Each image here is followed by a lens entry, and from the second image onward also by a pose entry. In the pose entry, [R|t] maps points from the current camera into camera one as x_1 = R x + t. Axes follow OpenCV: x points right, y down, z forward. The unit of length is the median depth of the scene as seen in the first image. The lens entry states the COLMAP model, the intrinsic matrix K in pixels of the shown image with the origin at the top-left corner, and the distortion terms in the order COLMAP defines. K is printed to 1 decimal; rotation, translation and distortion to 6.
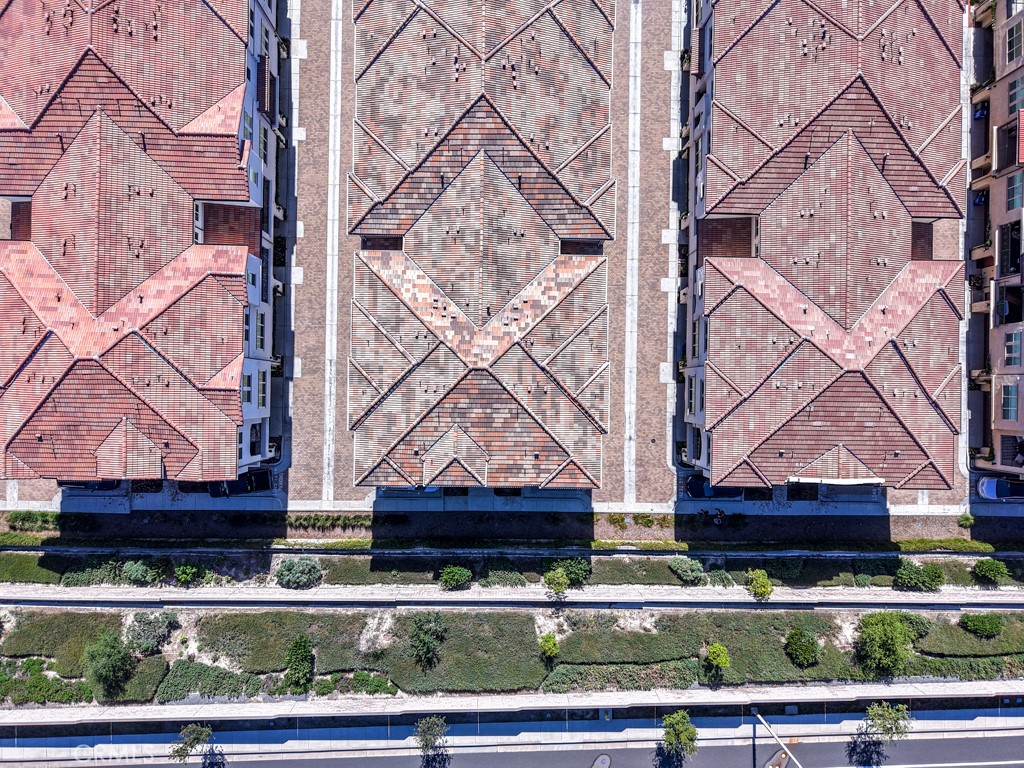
lens RADIAL K [[684.7, 0, 512.0], [0, 684.7, 384.0], [0, 0, 1]] dist [0.025650, -0.028294]
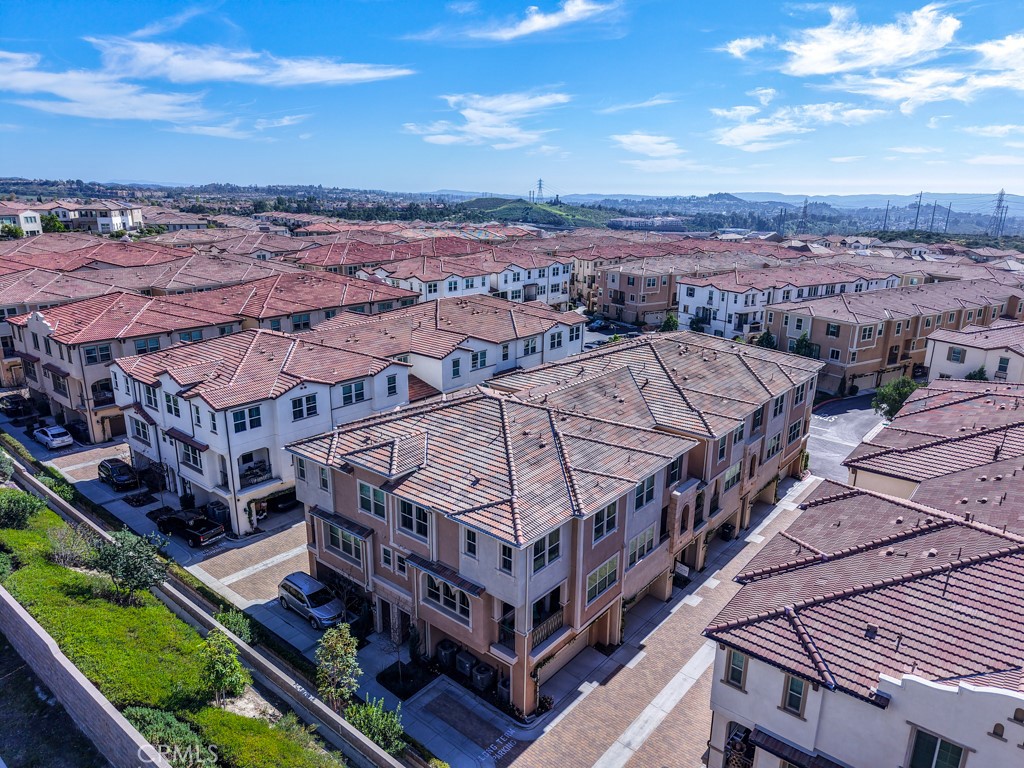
lens RADIAL K [[684.7, 0, 512.0], [0, 684.7, 384.0], [0, 0, 1]] dist [0.025650, -0.028294]
pose [[0.780892, 0.154095, -0.605361, 0.457161], [-0.624217, 0.229204, -0.746872, 0.561645], [0.023662, 0.961104, 0.275172, 0.702252]]
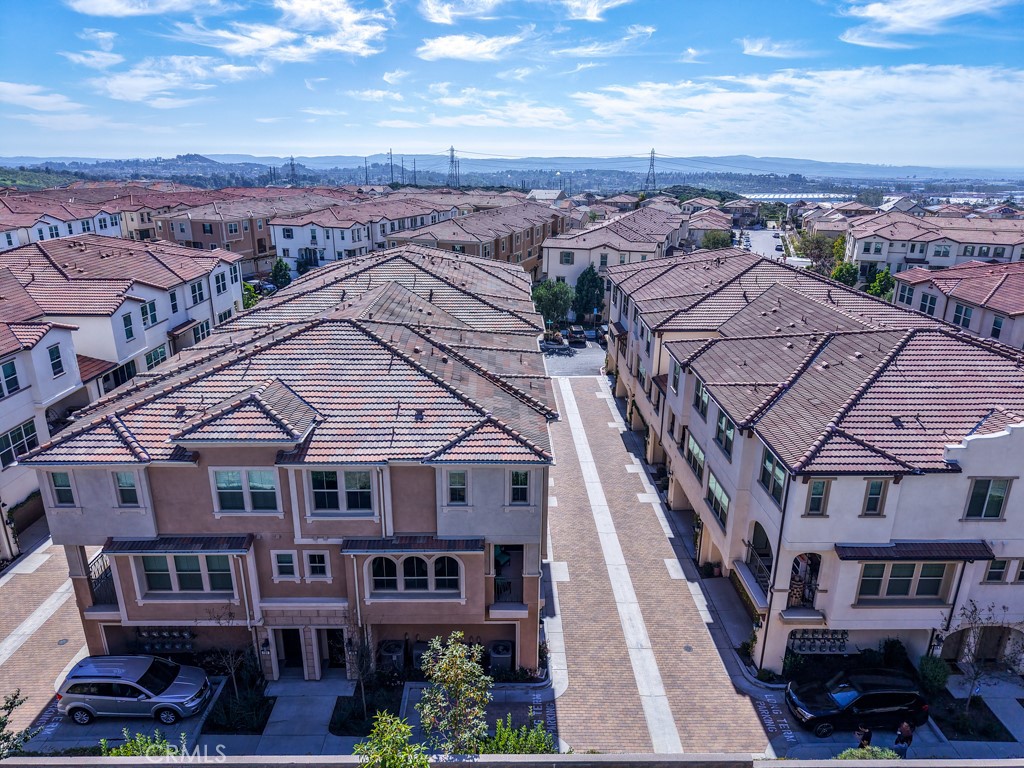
lens RADIAL K [[684.7, 0, 512.0], [0, 684.7, 384.0], [0, 0, 1]] dist [0.025650, -0.028294]
pose [[0.999297, -0.027681, 0.025289, 0.090795], [0.033142, 0.336733, -0.941017, 0.566411], [0.017533, 0.941193, 0.337414, 0.792076]]
